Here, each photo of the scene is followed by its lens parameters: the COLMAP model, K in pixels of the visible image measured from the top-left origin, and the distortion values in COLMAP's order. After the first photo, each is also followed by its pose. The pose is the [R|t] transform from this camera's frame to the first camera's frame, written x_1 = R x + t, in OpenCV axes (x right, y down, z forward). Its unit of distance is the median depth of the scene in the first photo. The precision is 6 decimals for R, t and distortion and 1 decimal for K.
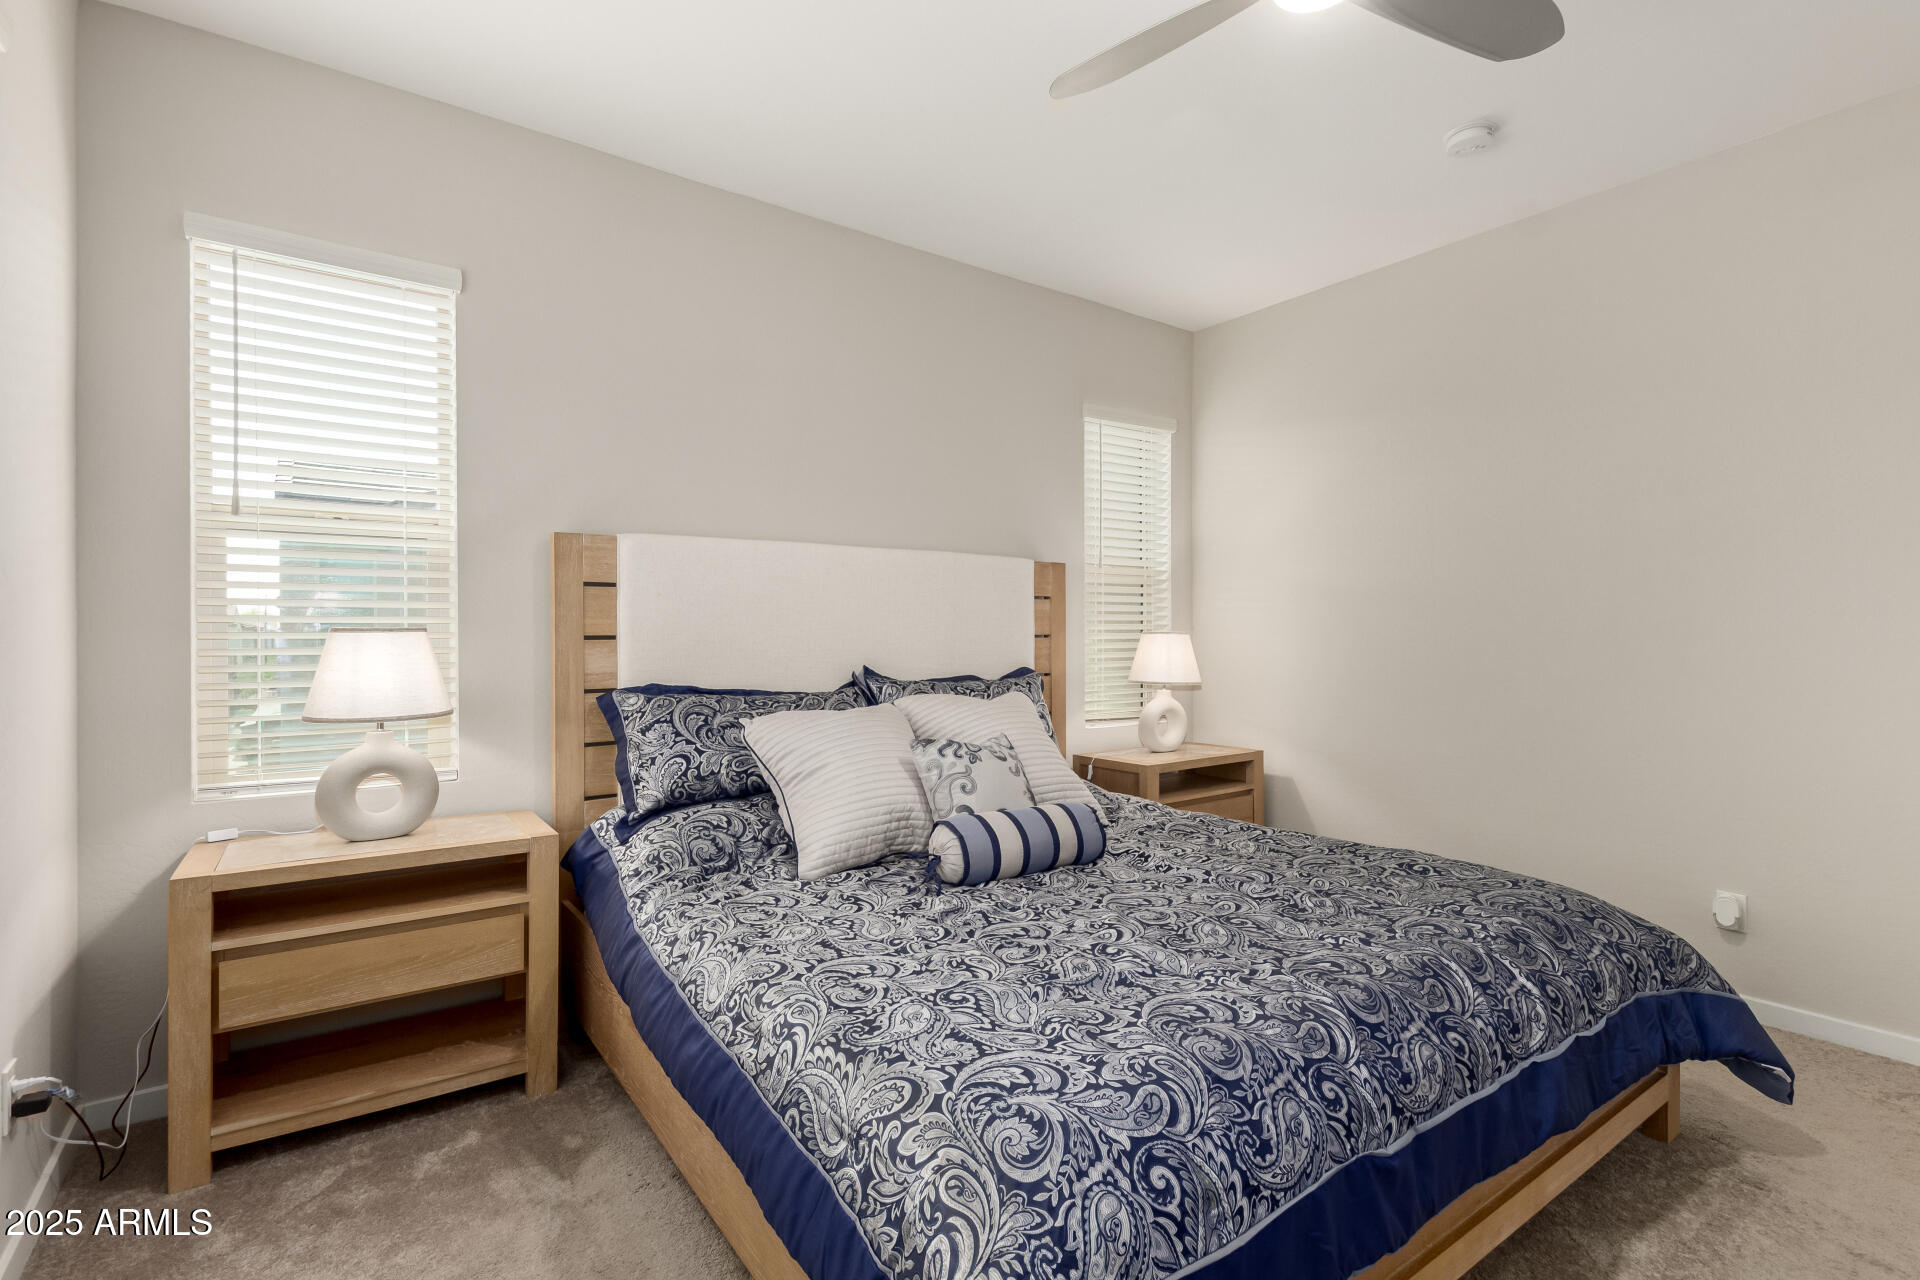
lens RADIAL K [[887.7, 0, 948.3], [0, 887.7, 638.0], [0, 0, 1]] dist [0.000353, 0.000458]
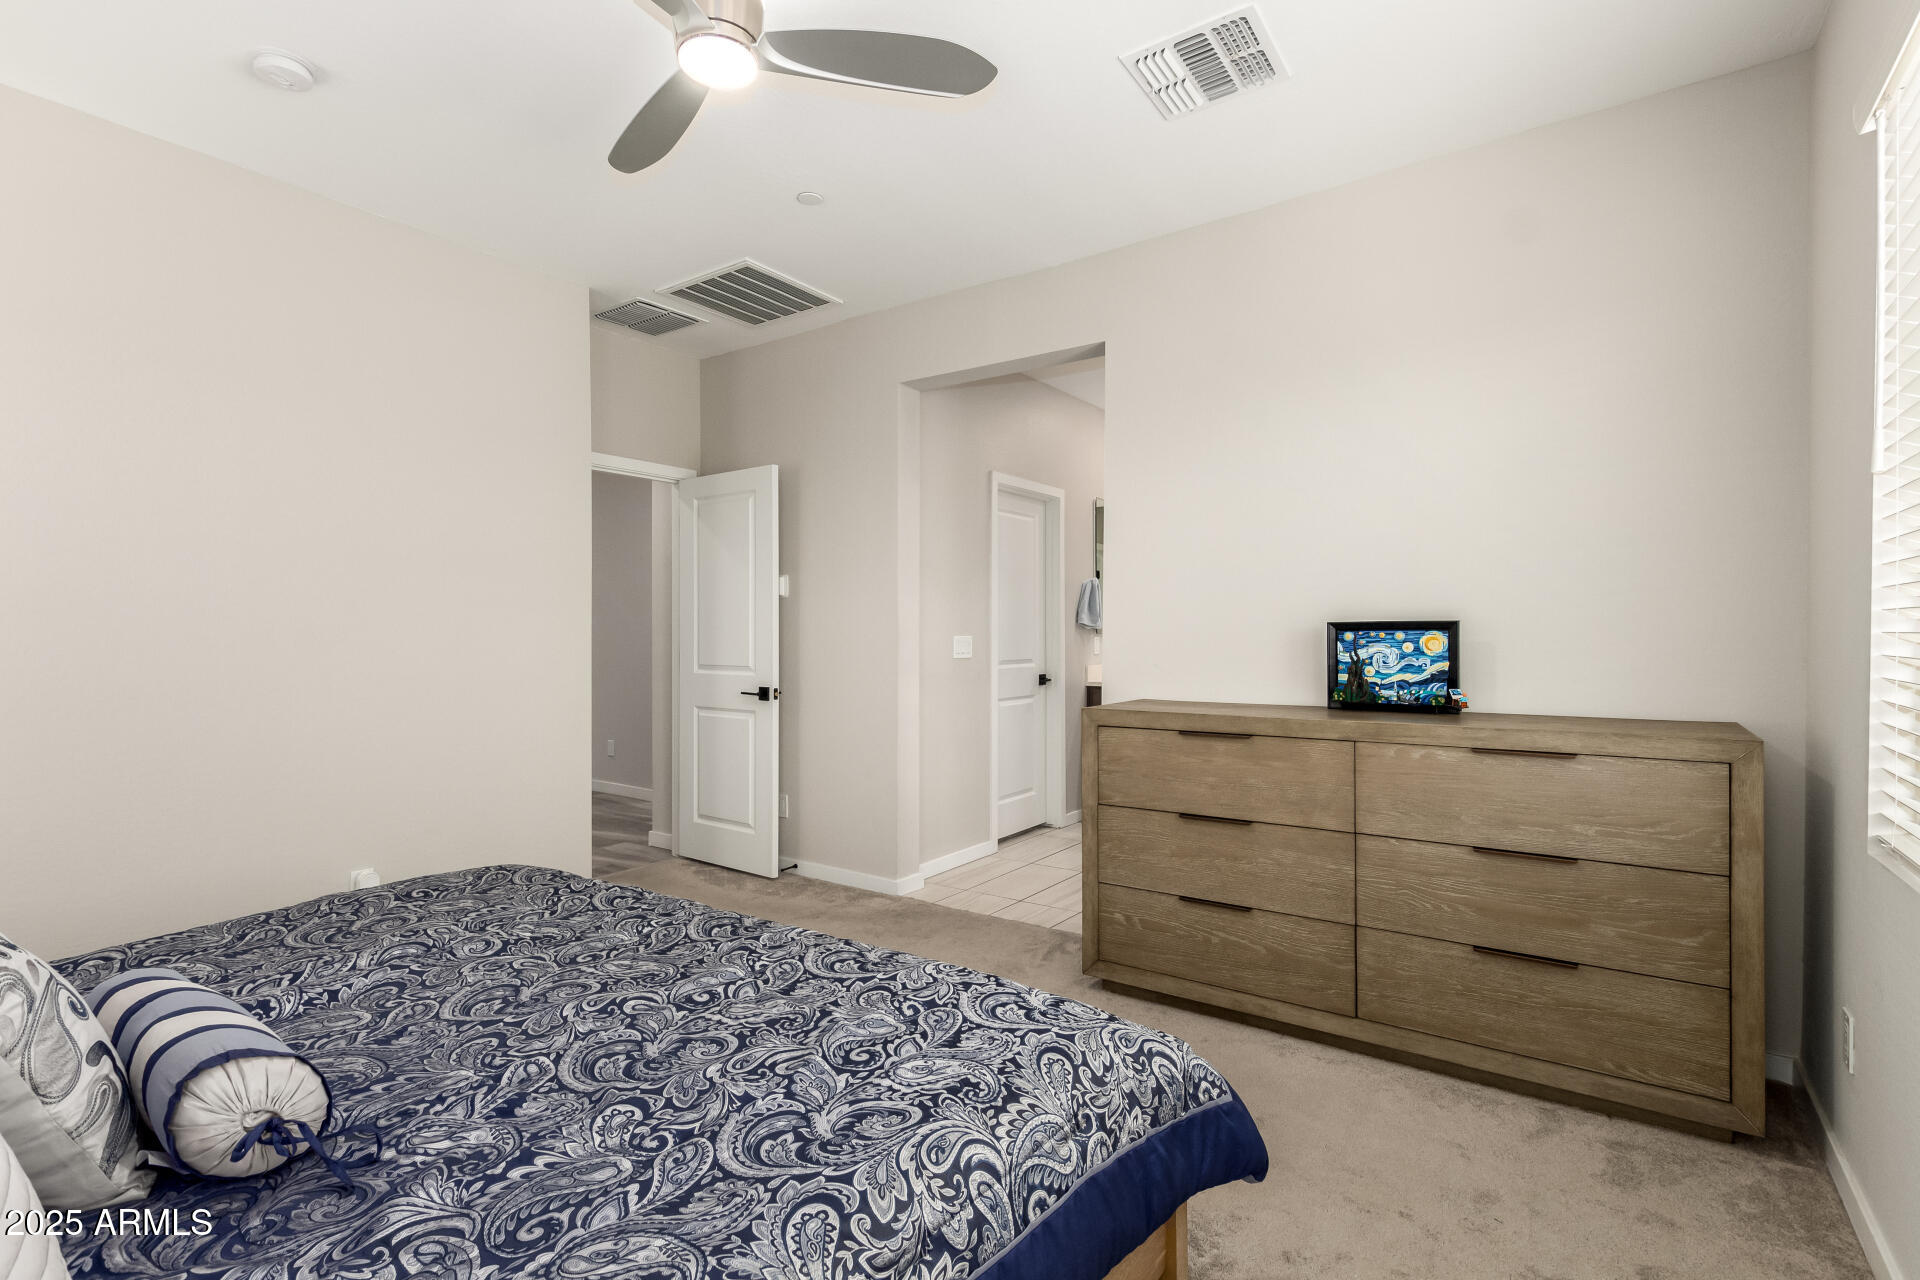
lens RADIAL K [[887.7, 0, 946.1], [0, 887.7, 633.8], [0, 0, 1]] dist [0.000353, 0.000458]
pose [[-0.315351, 0.004144, 0.948966, -0.979720], [0.014298, 0.999898, 0.000386, -0.020740], [-0.948867, 0.013690, -0.315378, 1.354865]]
